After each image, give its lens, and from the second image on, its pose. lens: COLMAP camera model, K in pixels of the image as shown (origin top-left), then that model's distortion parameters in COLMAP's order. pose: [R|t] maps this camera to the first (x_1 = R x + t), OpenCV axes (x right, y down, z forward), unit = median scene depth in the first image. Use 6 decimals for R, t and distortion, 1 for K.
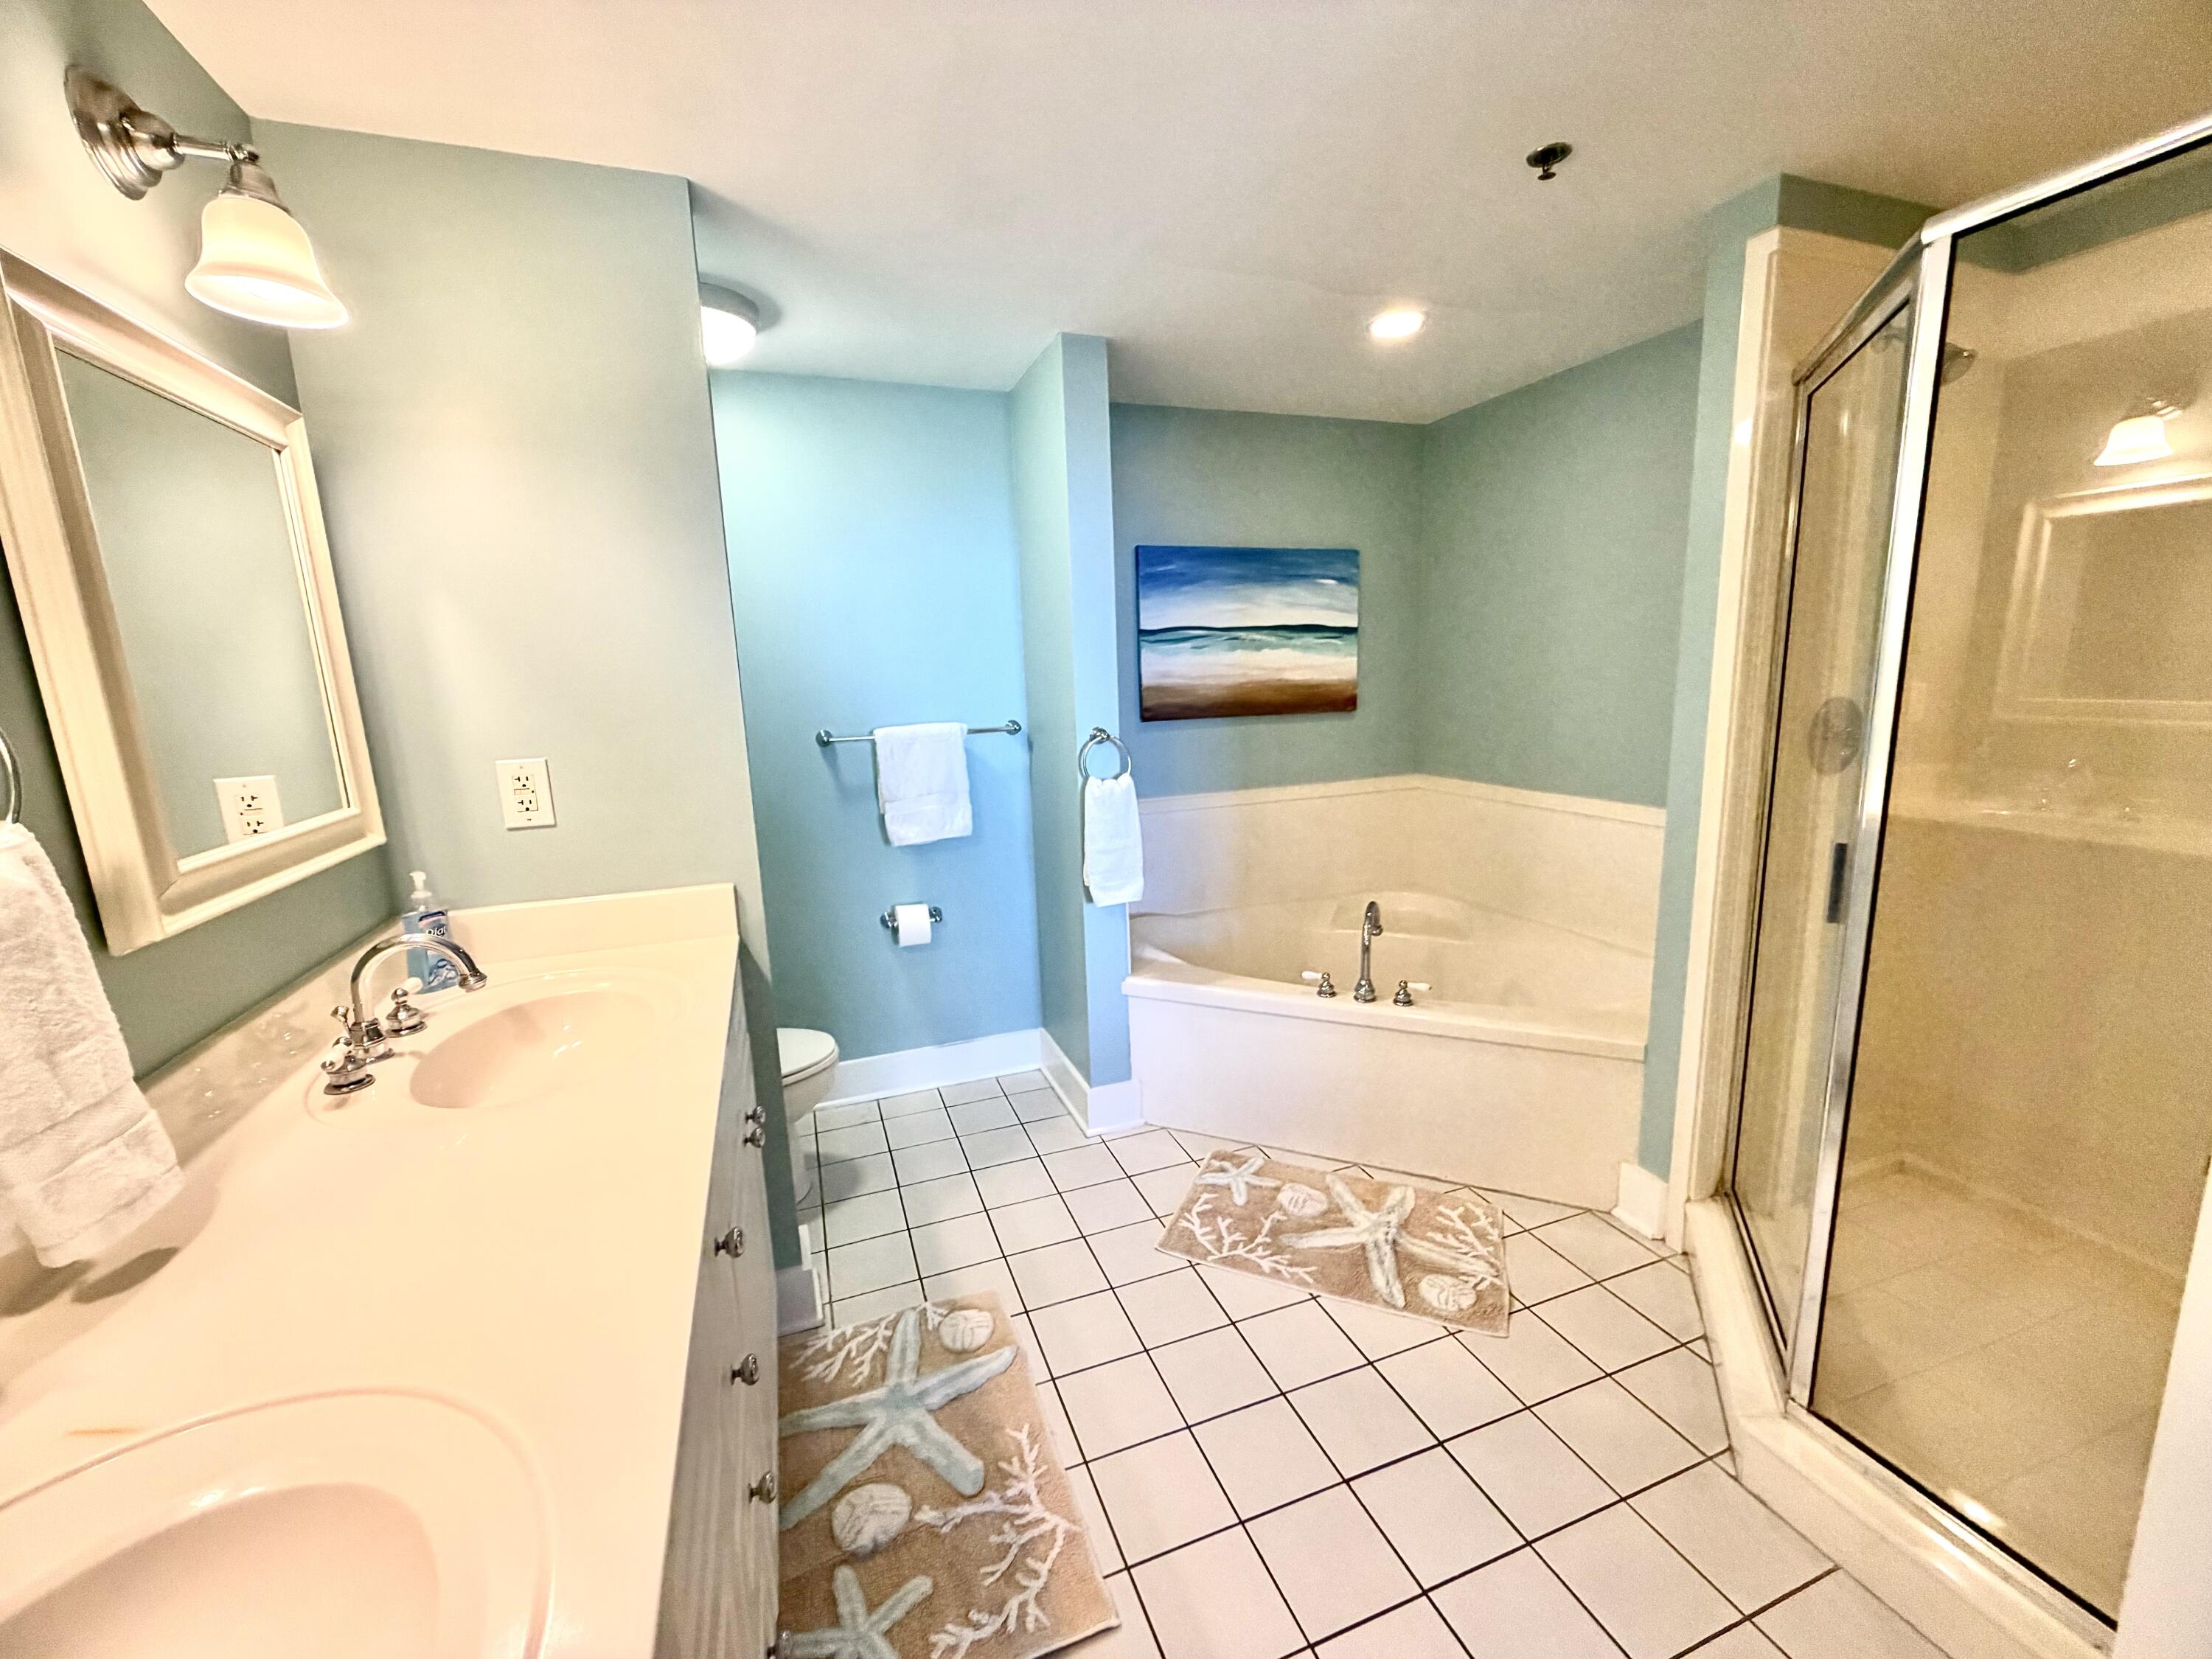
lens RADIAL K [[884.7, 0, 1098.7], [0, 884.7, 831.5], [0, 0, 1]] dist [-0.002279, 0.000764]
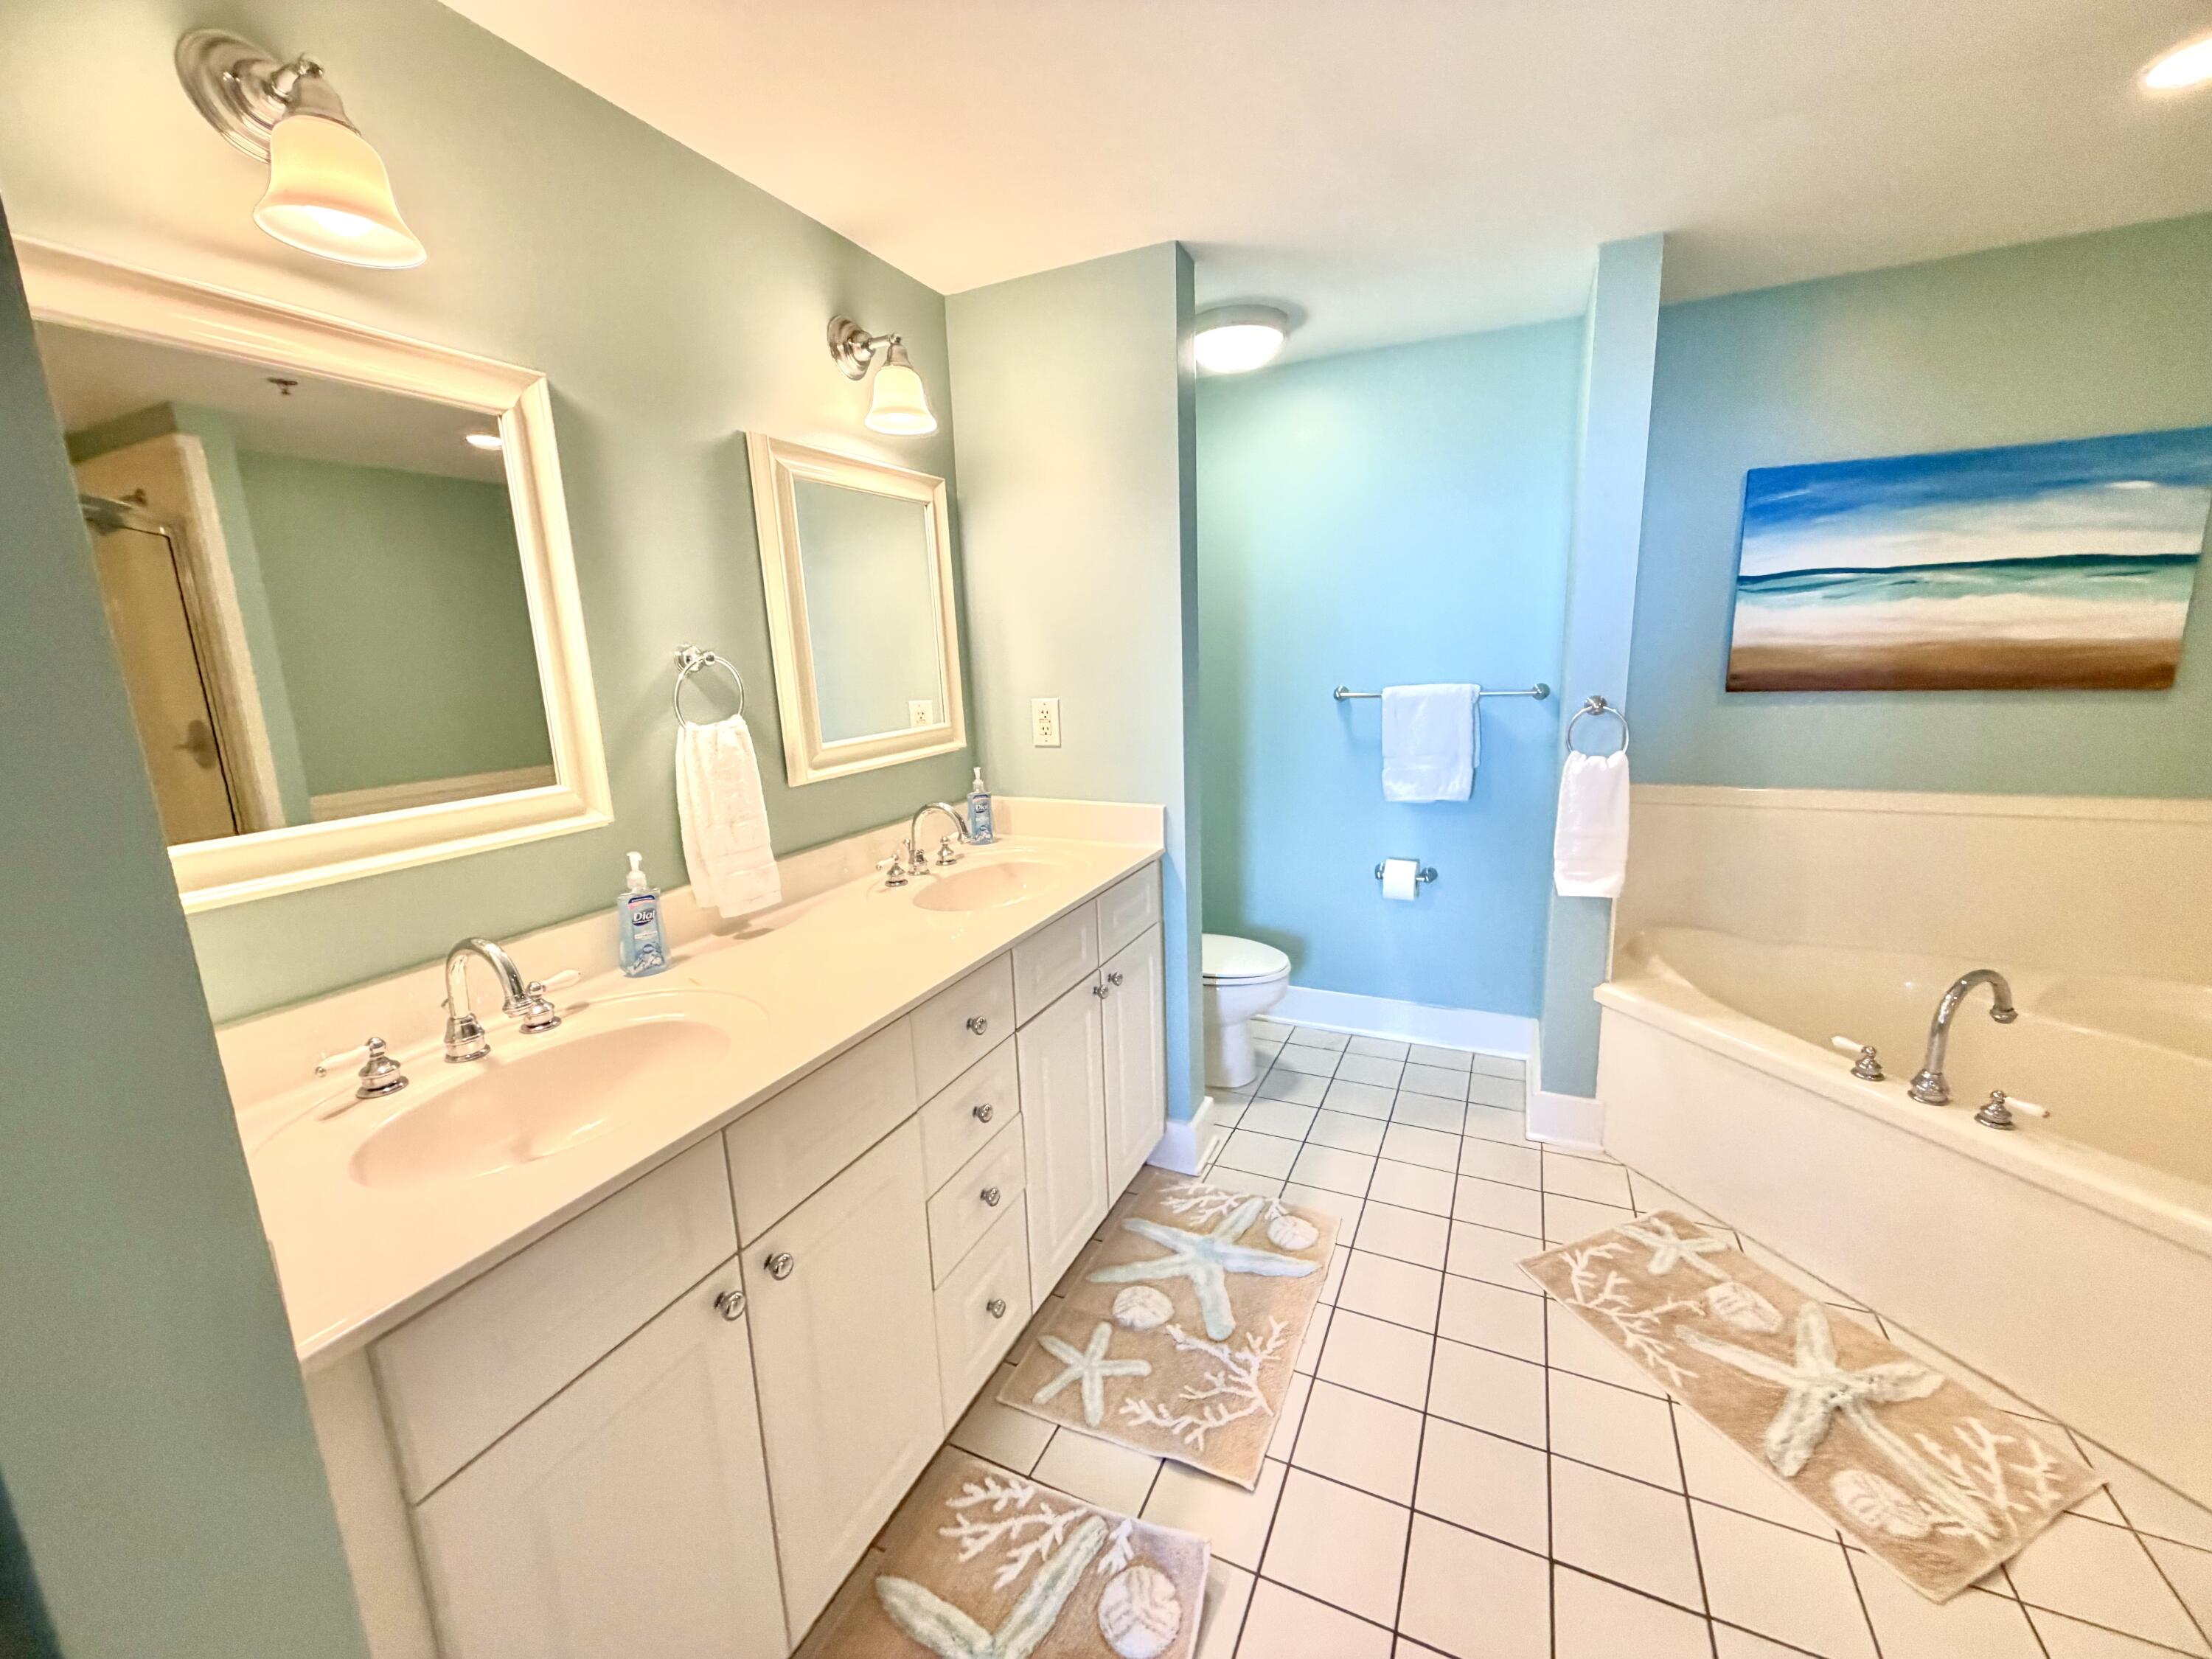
lens RADIAL K [[884.7, 0, 1098.7], [0, 884.7, 831.5], [0, 0, 1]] dist [-0.002279, 0.000764]
pose [[0.700823, 0.155161, -0.696256, 0.327493], [-0.116749, 0.987845, 0.102627, -0.018871], [0.703716, 0.009364, 0.710419, 0.029066]]
